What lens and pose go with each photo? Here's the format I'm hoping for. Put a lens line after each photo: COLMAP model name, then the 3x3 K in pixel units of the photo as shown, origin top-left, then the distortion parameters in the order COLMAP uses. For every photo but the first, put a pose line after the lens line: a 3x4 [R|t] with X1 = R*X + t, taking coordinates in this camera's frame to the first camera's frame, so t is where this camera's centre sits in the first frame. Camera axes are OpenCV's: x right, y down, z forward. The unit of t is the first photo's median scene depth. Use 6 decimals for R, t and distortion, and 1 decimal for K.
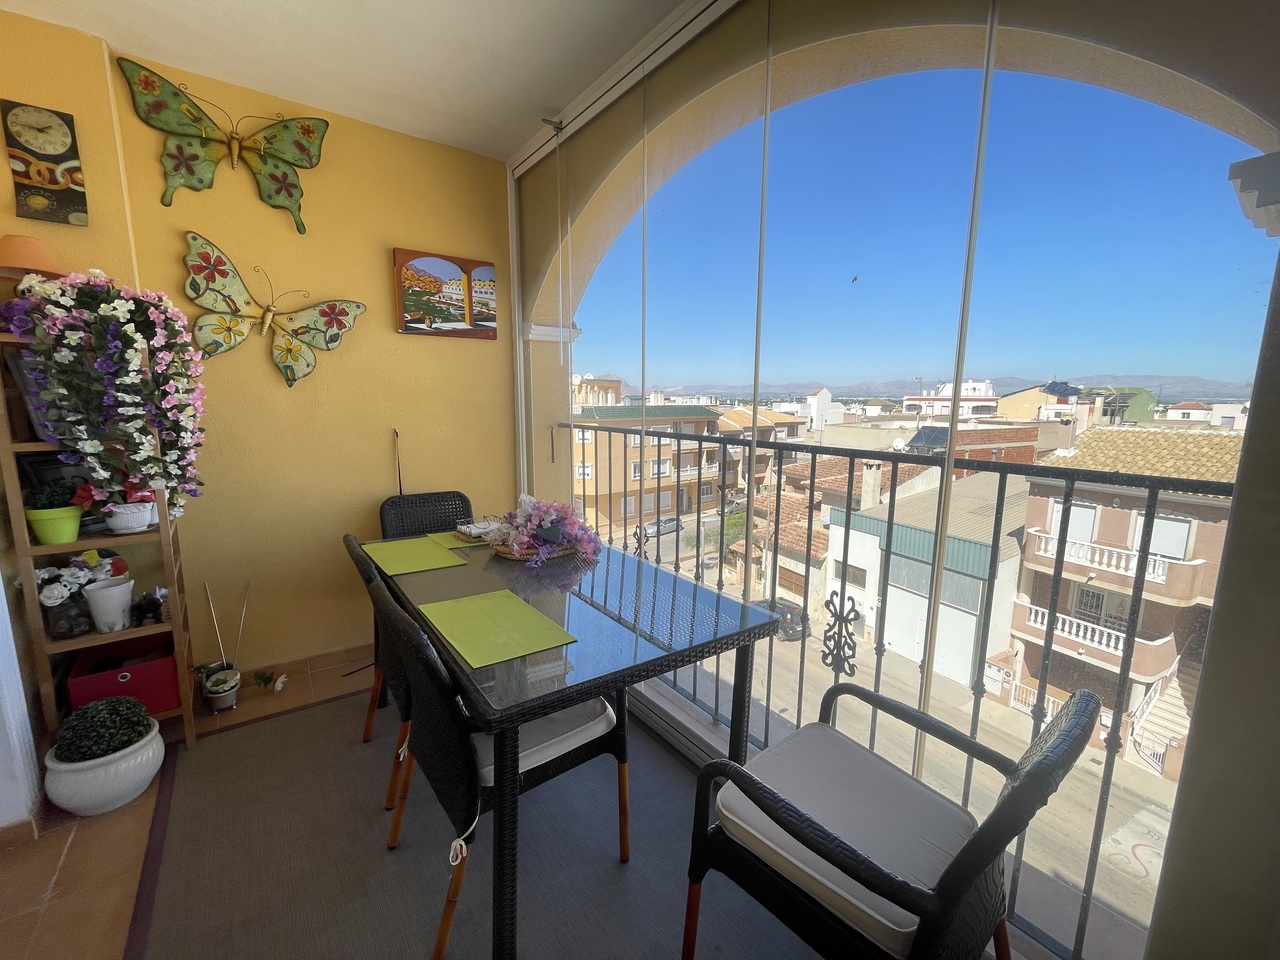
lens RADIAL K [[518.0, 0, 639.8], [0, 518.0, 477.7], [0, 0, 1]] dist [-0.001903, -0.000071]
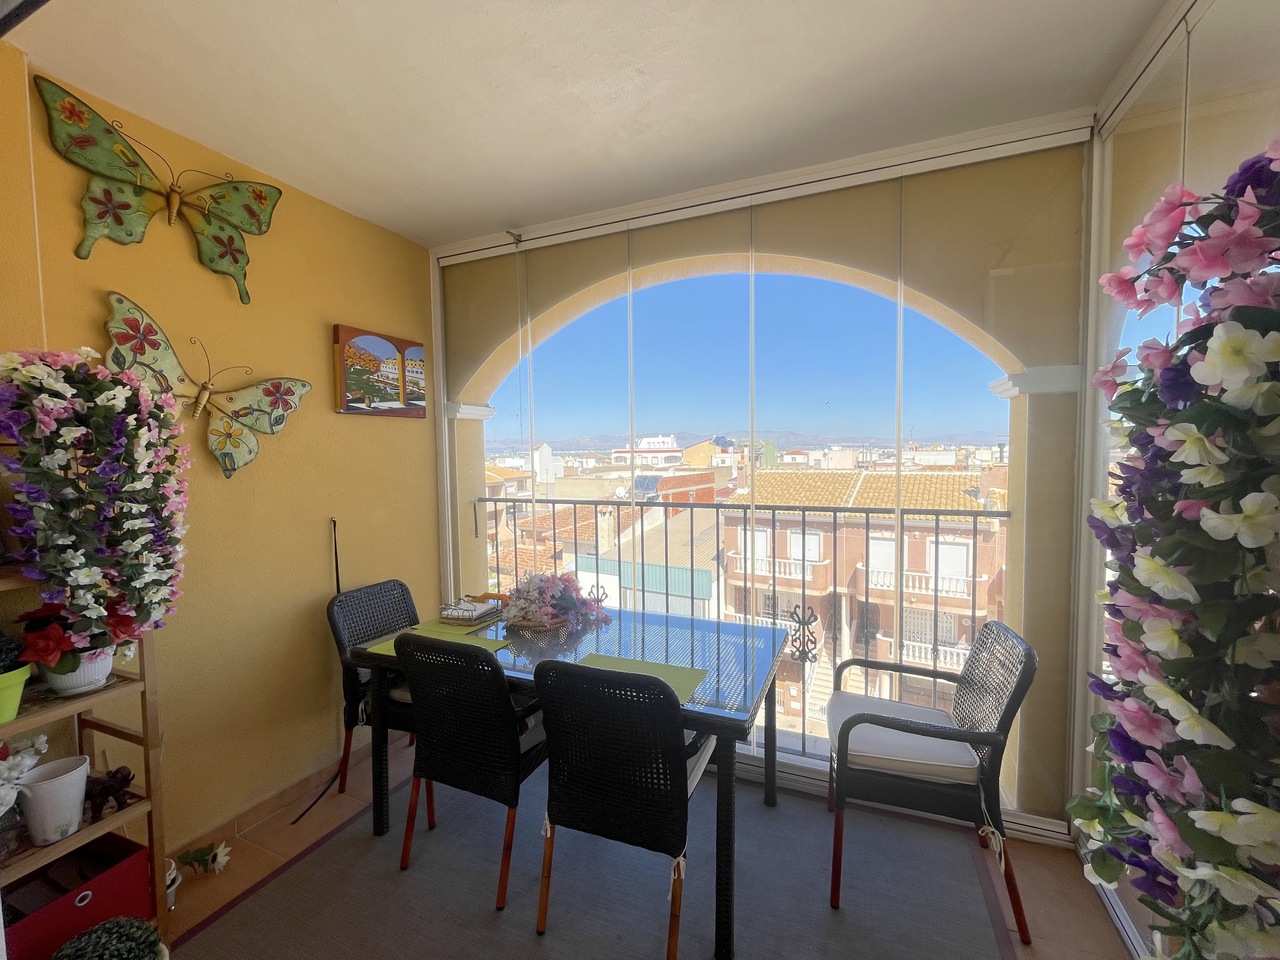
lens RADIAL K [[518.0, 0, 639.8], [0, 518.0, 477.7], [0, 0, 1]] dist [-0.001903, -0.000071]
pose [[0.863947, -0.046058, 0.501472, -0.536486], [0.098416, 0.992049, -0.078438, -0.046826], [-0.493872, 0.117120, 0.861611, -0.047397]]
